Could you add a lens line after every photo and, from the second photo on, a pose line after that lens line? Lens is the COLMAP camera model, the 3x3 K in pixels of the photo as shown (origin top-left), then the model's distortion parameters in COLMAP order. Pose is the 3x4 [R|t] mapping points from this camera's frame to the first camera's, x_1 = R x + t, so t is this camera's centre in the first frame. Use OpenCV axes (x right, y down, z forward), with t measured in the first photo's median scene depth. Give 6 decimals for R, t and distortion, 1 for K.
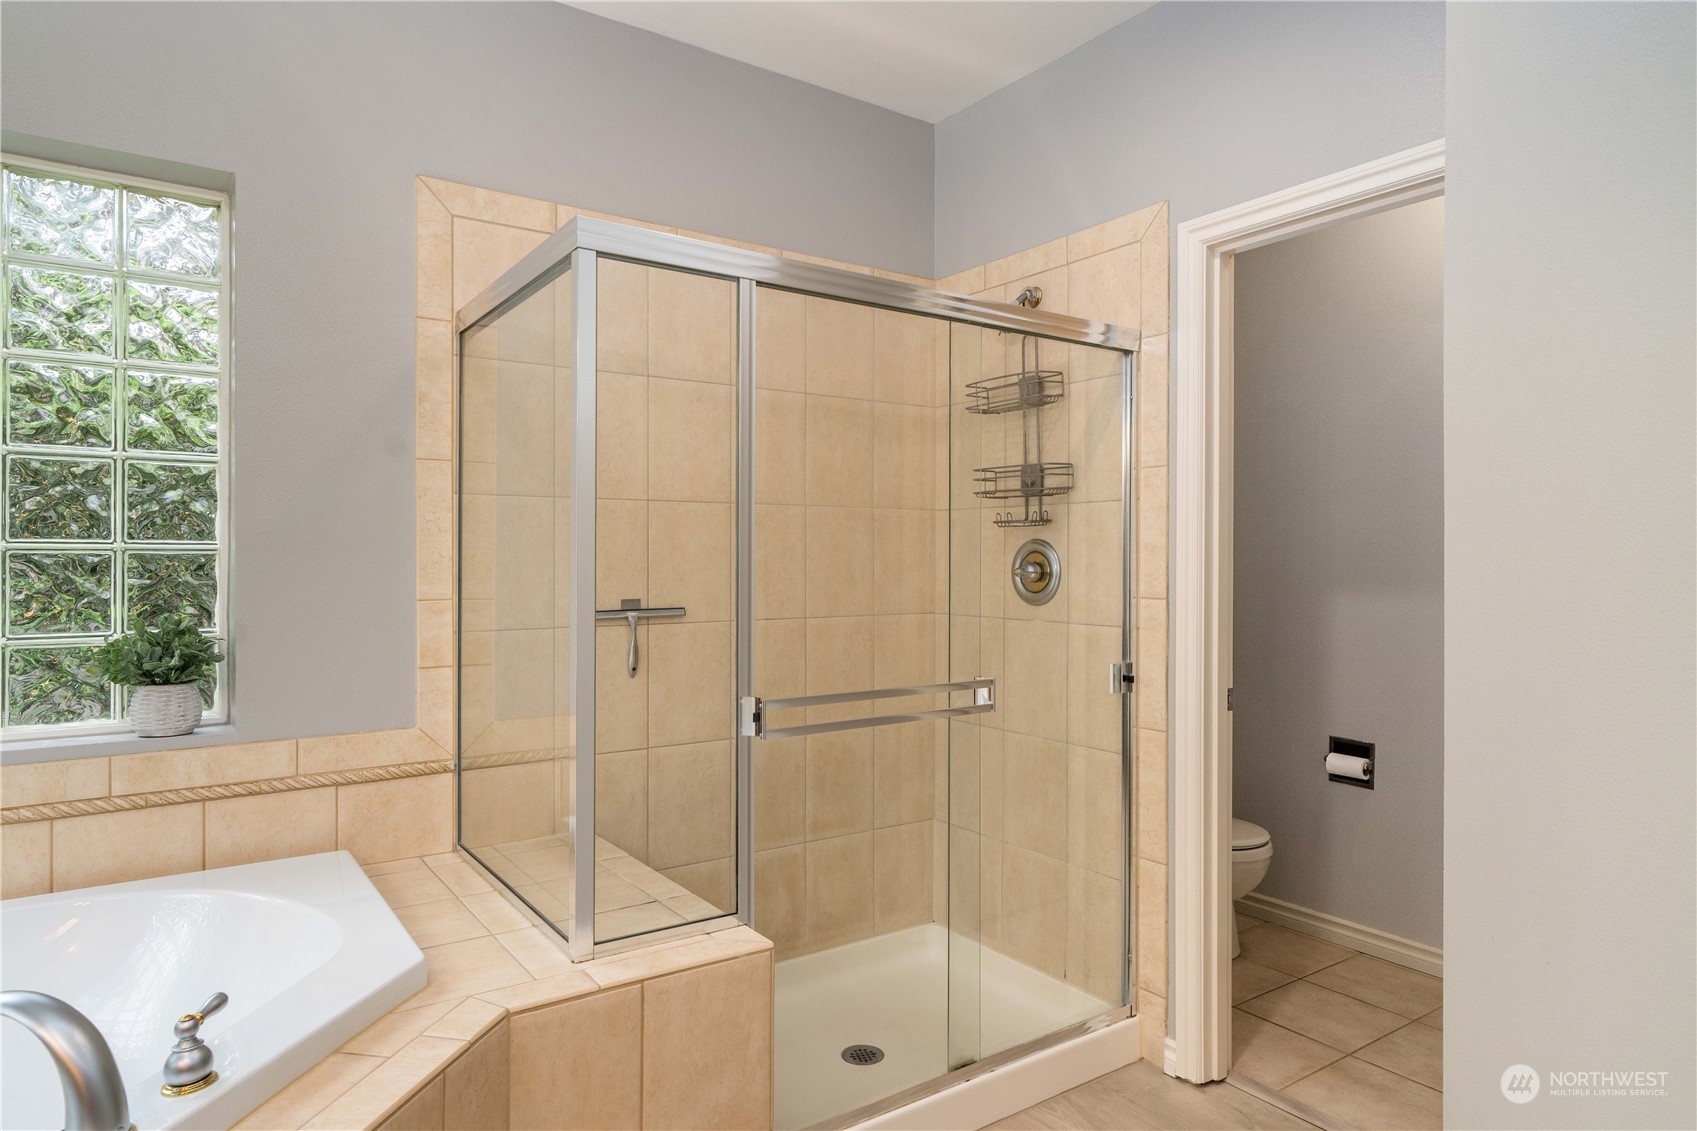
lens RADIAL K [[998.7, 0, 847.5], [0, 998.7, 560.3], [0, 0, 1]] dist [0.001804, 0.000115]
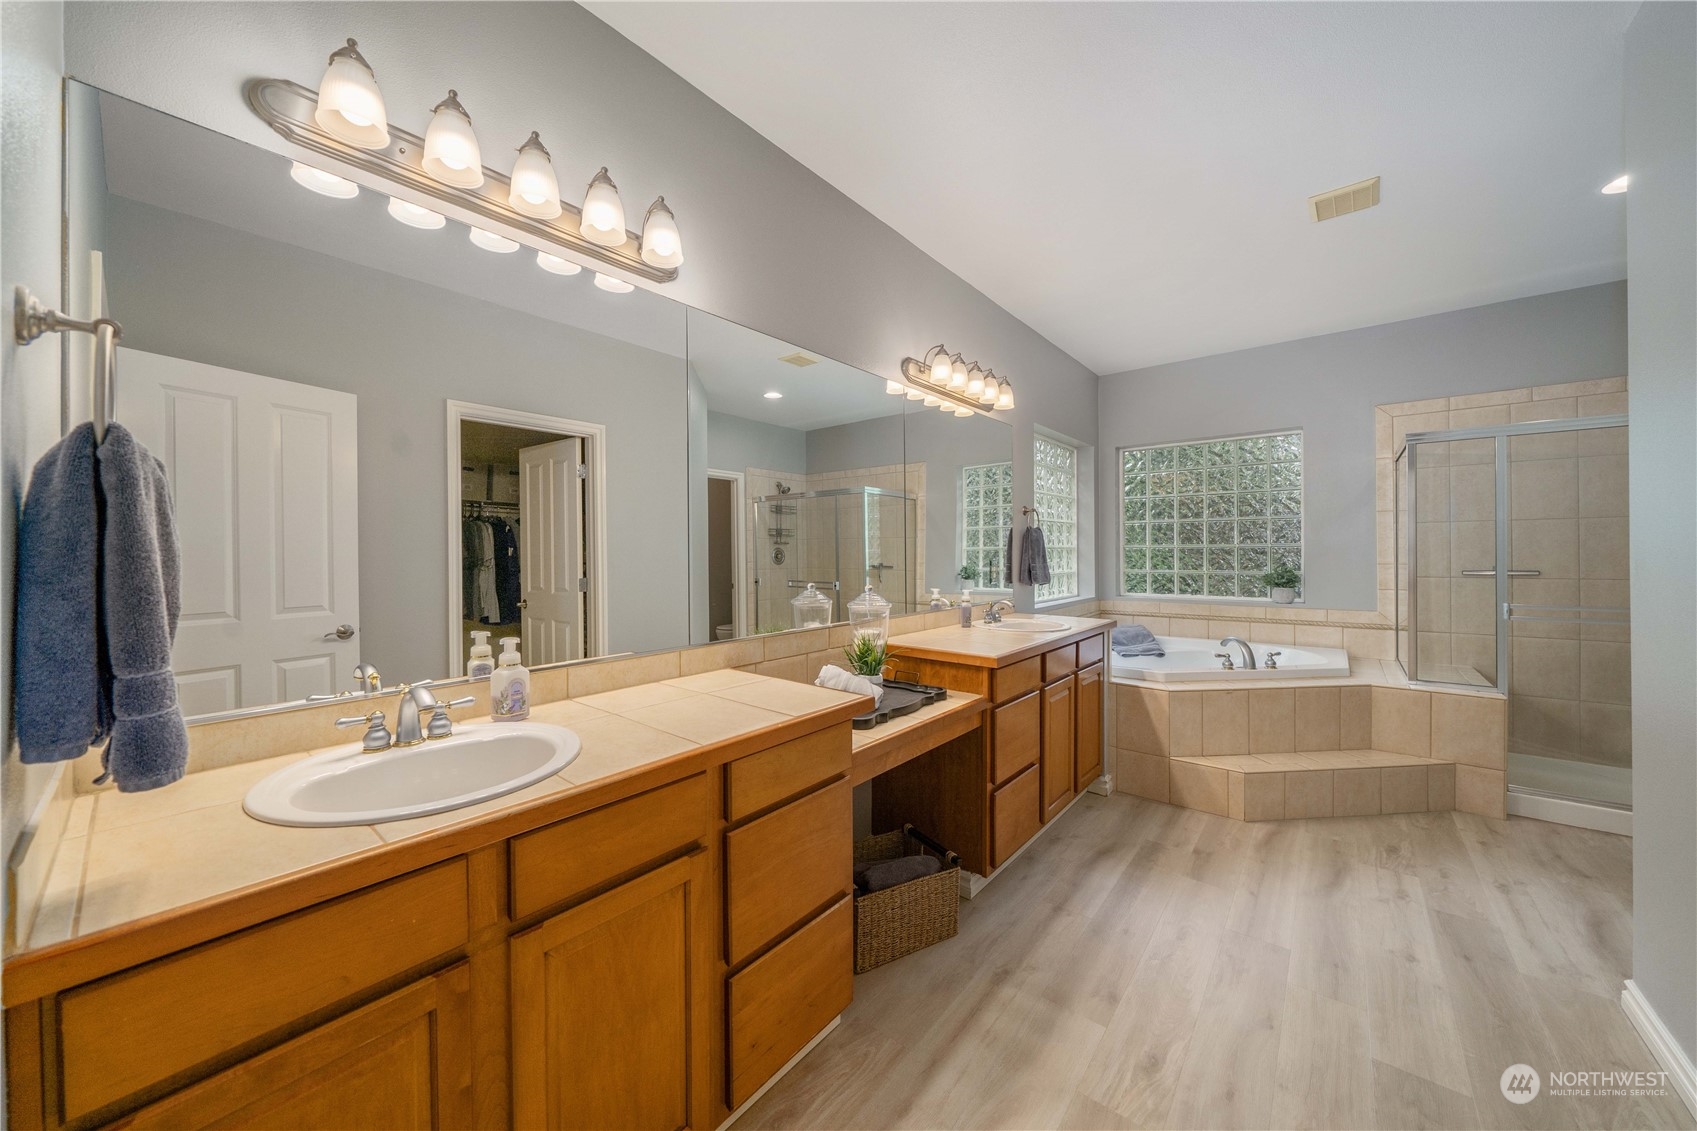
lens RADIAL K [[598.6, 0, 845.9], [0, 598.6, 555.6], [0, 0, 1]] dist [-0.000439, 0.000001]
pose [[0.264192, 0.001470, -0.964469, 0.786408], [0.007317, 0.999967, 0.003528, 0.001965], [0.964442, -0.007989, 0.264172, -0.848809]]
